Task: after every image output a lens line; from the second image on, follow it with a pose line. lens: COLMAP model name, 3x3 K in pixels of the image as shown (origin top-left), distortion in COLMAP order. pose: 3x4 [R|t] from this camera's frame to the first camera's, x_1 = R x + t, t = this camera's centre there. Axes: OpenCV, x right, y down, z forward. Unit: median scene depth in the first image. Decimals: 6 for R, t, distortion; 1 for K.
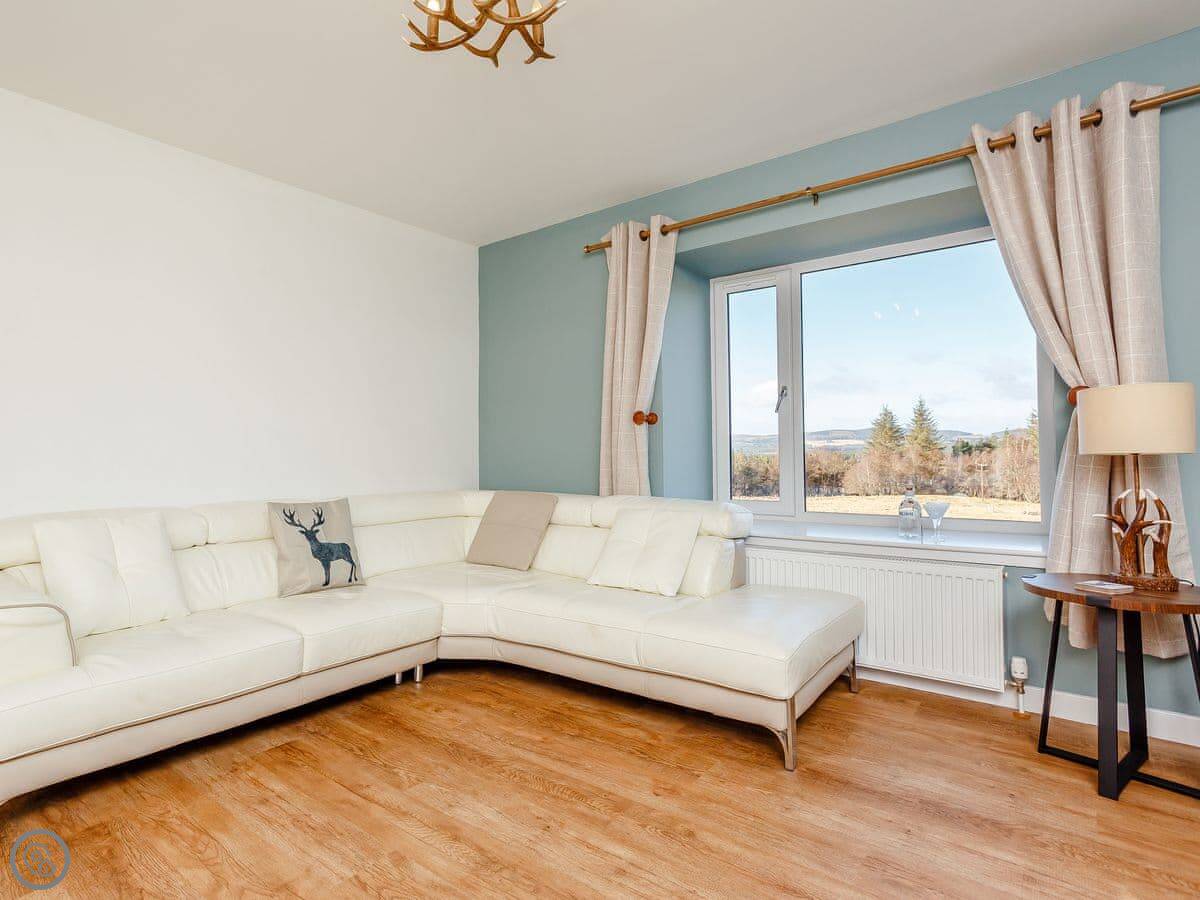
lens RADIAL K [[656.3, 0, 534.7], [0, 656.3, 450.7], [0, 0, 1]] dist [-0.046558, 0.032012]
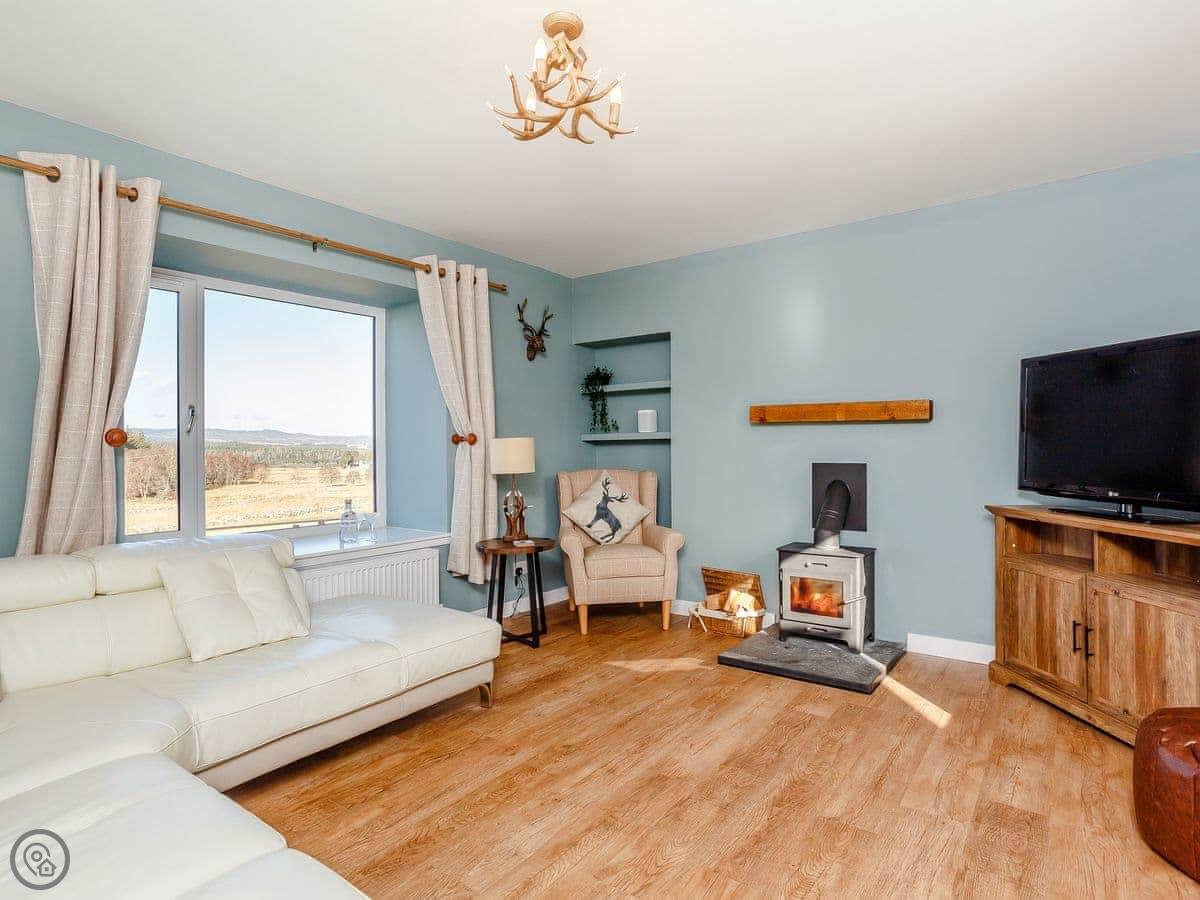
lens RADIAL K [[659.3, 0, 603.3], [0, 659.3, 444.1], [0, 0, 1]] dist [-0.001027, 0.000952]
pose [[-0.068461, 0.014015, 0.997555, -0.929321], [0.004614, 0.999895, -0.013731, -0.044815], [-0.997643, 0.003662, -0.068518, 0.764439]]
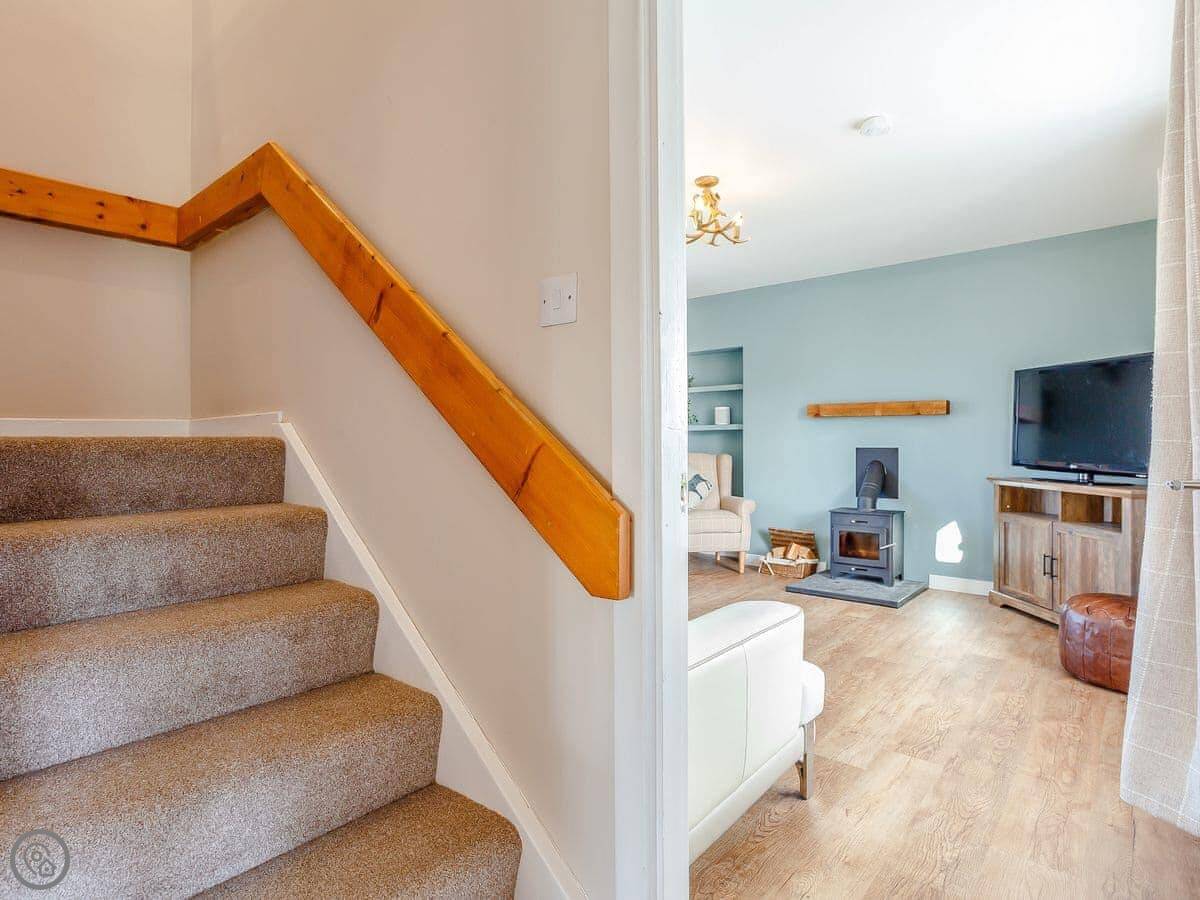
lens RADIAL K [[662.6, 0, 579.8], [0, 662.6, 448.3], [0, 0, 1]] dist [-0.001166, 0.000305]
pose [[0.013089, -0.003175, 0.999909, -1.540965], [0.005664, 0.999979, 0.003102, -0.025987], [-0.999898, 0.005623, 0.013107, 1.023576]]
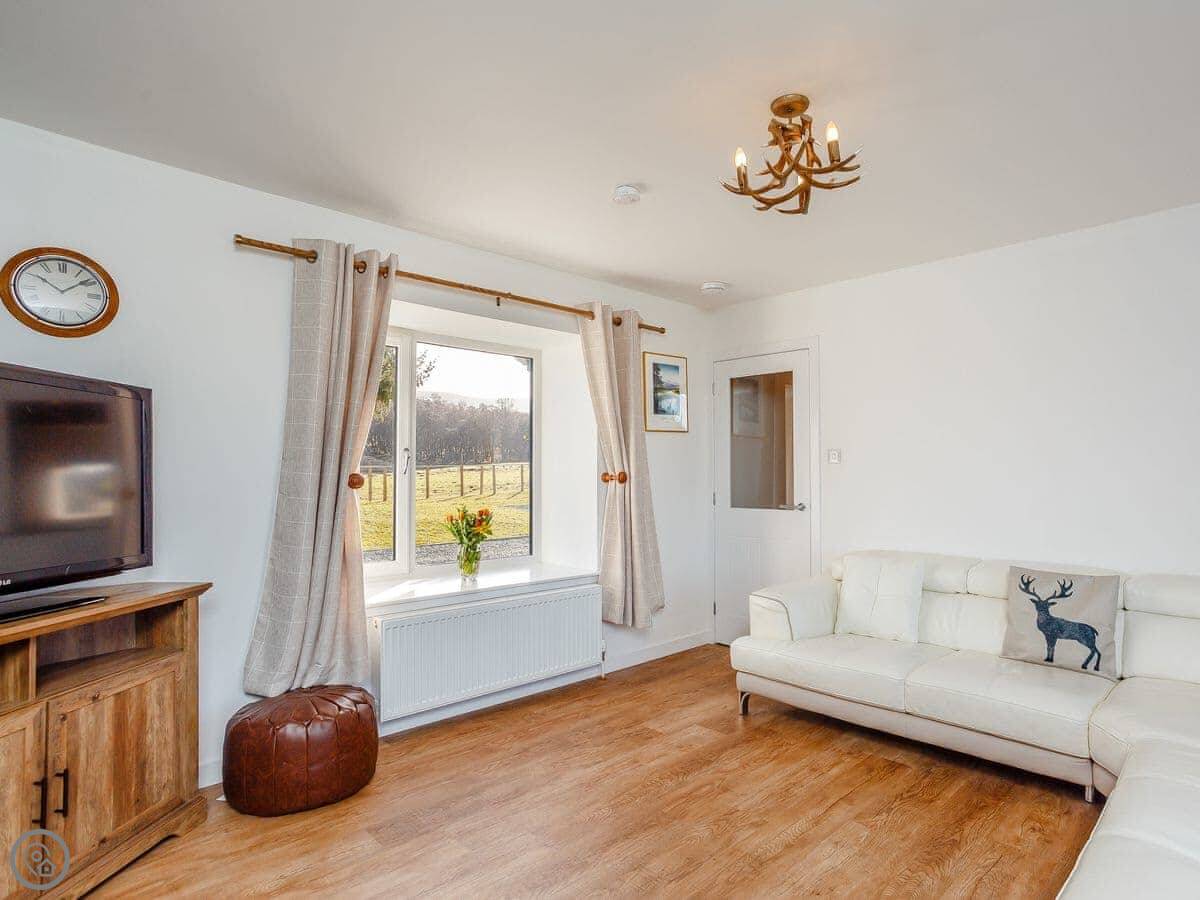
lens RADIAL K [[633.4, 0, 600.0], [0, 633.4, 450.0], [0, 0, 1]] dist [-0.049450, 0.000305]
pose [[-0.139717, -0.030059, -0.989735, 0.854972], [0.010324, 0.999441, -0.031811, -0.104377], [0.990138, -0.014662, -0.139328, 0.609375]]
